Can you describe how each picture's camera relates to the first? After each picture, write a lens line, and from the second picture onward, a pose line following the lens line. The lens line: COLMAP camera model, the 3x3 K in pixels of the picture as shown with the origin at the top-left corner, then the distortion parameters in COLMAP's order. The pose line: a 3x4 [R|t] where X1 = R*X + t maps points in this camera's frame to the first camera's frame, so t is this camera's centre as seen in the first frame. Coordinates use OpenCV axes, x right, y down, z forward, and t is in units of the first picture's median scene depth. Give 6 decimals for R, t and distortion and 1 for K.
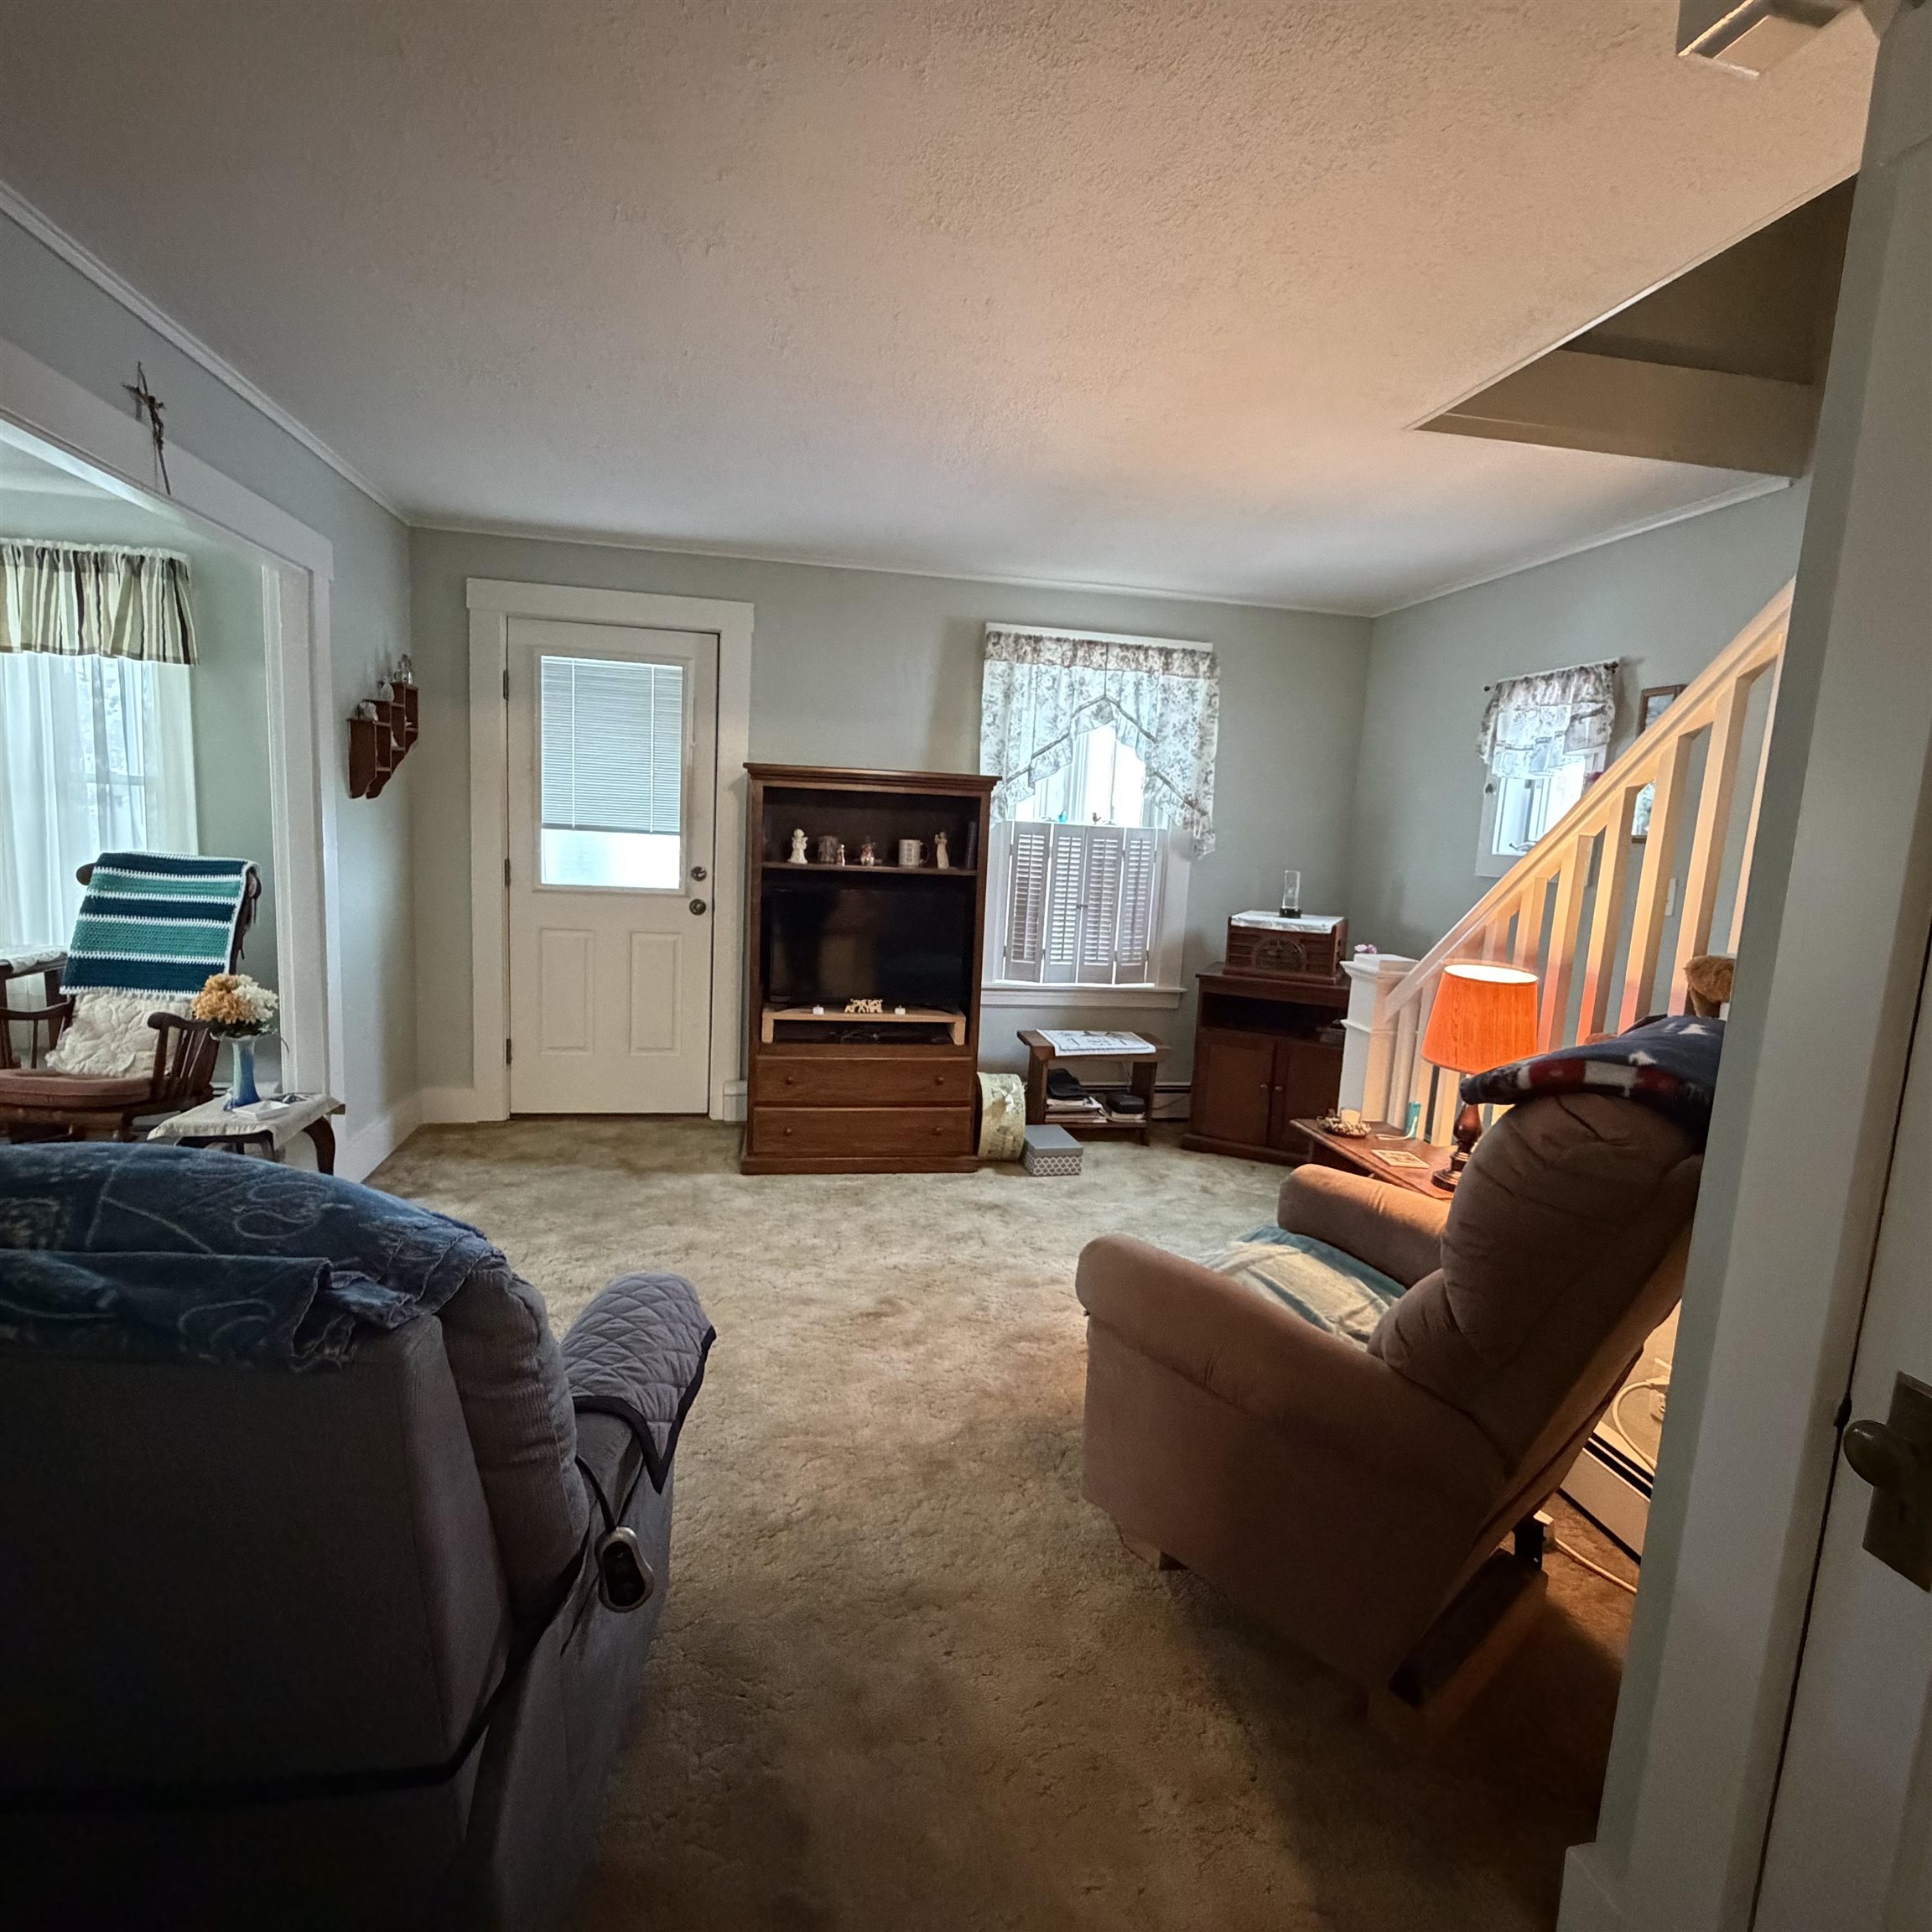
lens RADIAL K [[1038.0, 0, 966.0], [0, 1038.0, 966.0], [0, 0, 1]] dist [-0.001720, -0.000228]
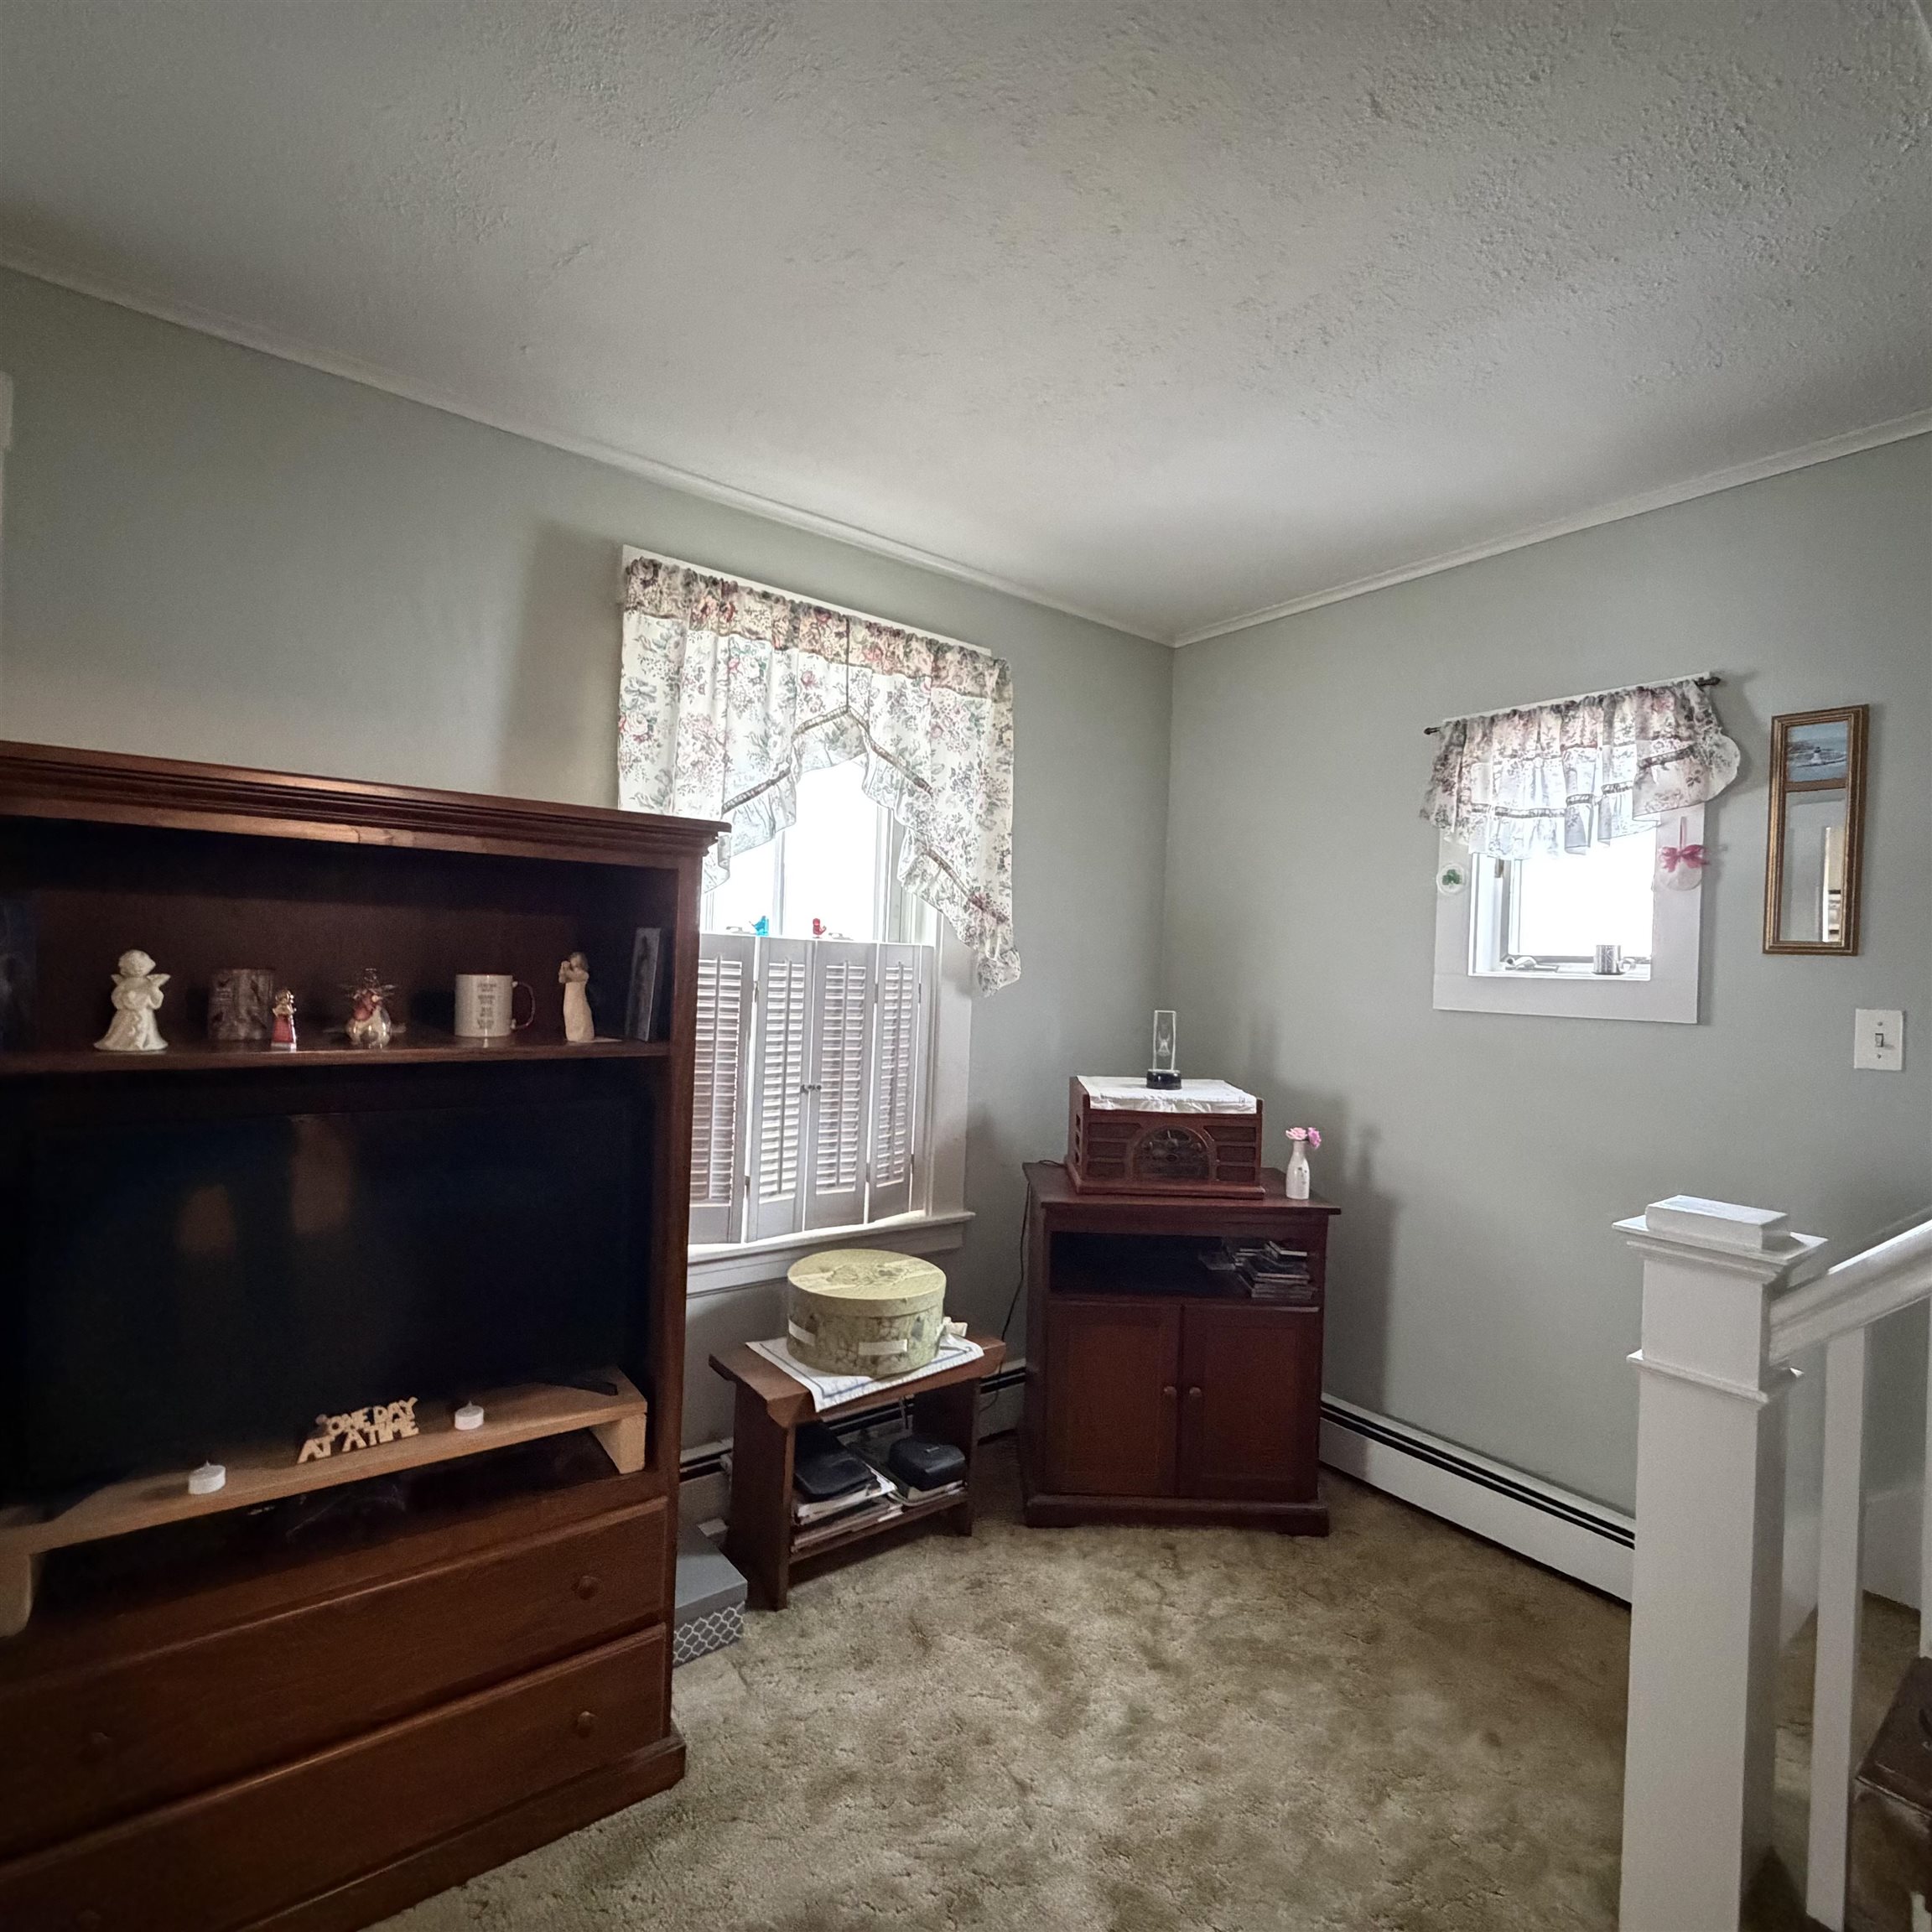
lens RADIAL K [[1038.0, 0, 966.0], [0, 1038.0, 966.0], [0, 0, 1]] dist [-0.001720, -0.000228]
pose [[0.894135, -0.018395, 0.447420, -0.061310], [0.071773, 0.992125, -0.102644, -0.063274], [-0.442009, 0.123891, 0.888414, 0.505060]]
